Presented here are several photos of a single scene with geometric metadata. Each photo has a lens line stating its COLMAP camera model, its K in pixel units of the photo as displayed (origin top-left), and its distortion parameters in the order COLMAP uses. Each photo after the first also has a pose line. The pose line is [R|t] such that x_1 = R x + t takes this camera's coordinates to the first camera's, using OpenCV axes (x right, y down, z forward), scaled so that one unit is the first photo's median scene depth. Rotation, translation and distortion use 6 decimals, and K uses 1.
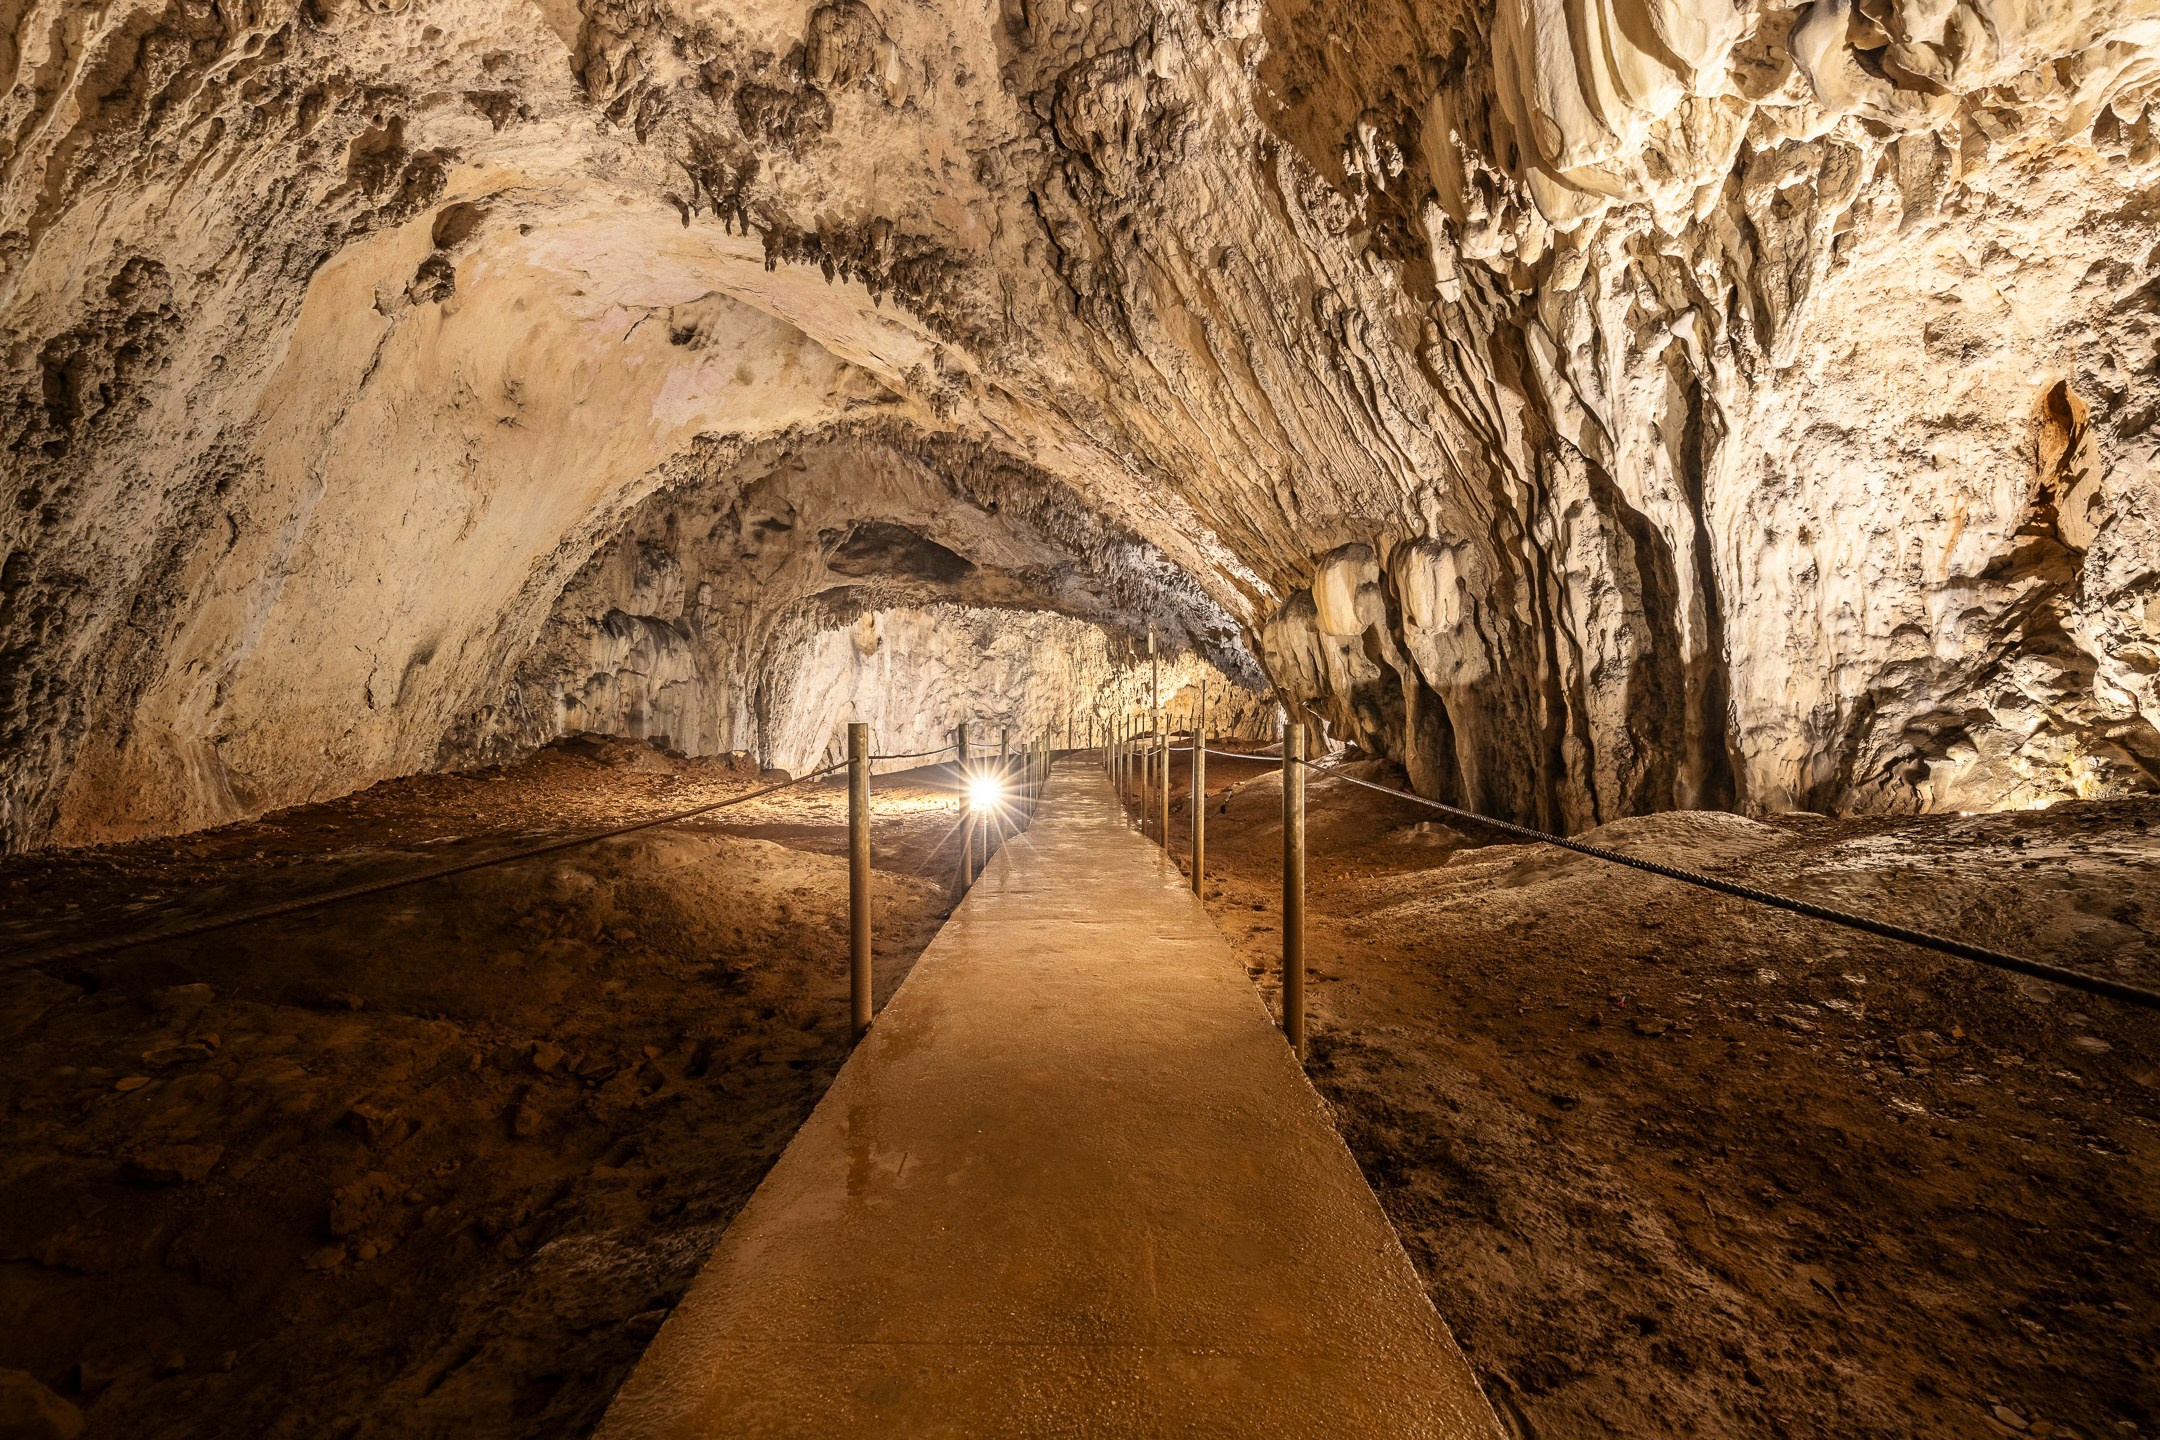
lens RADIAL K [[1084.3, 0, 1080.0], [0, 1084.3, 720.0], [0, 0, 1]] dist [0.001224, -0.000320]
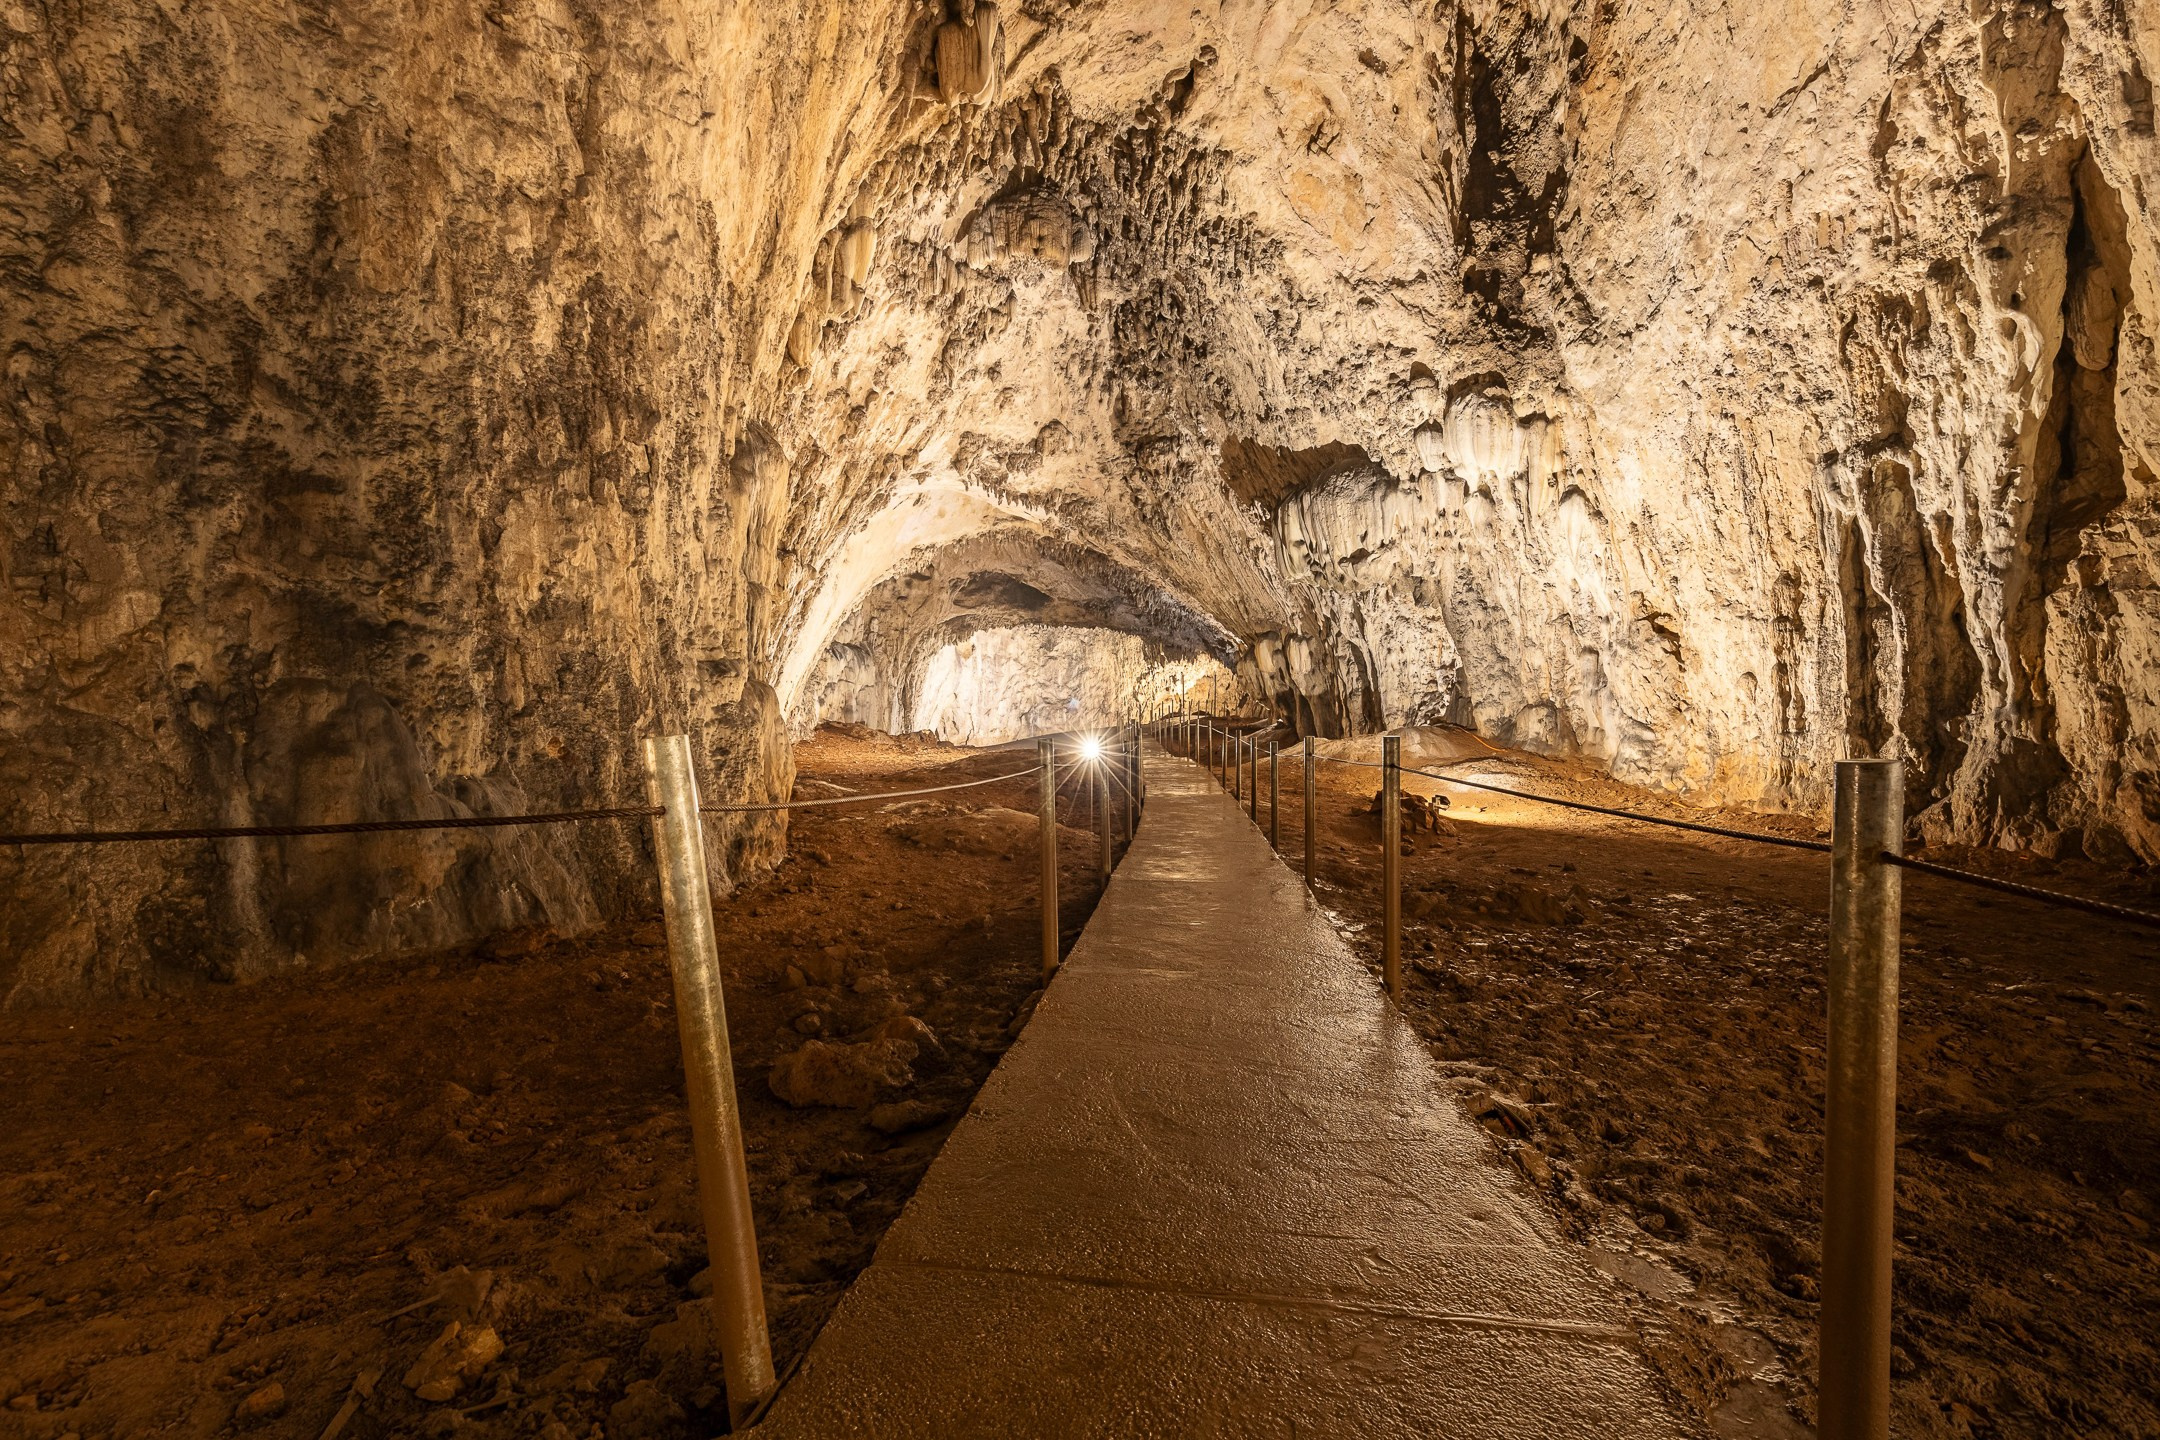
lens RADIAL K [[990.7, 0, 1080.0], [0, 990.7, 720.0], [0, 0, 1]] dist [0.001283, -0.000912]
pose [[0.999427, -0.015646, -0.030012, -0.066541], [0.016257, 0.999664, 0.020193, -0.022406], [0.029686, -0.020670, 0.999346, -0.841214]]
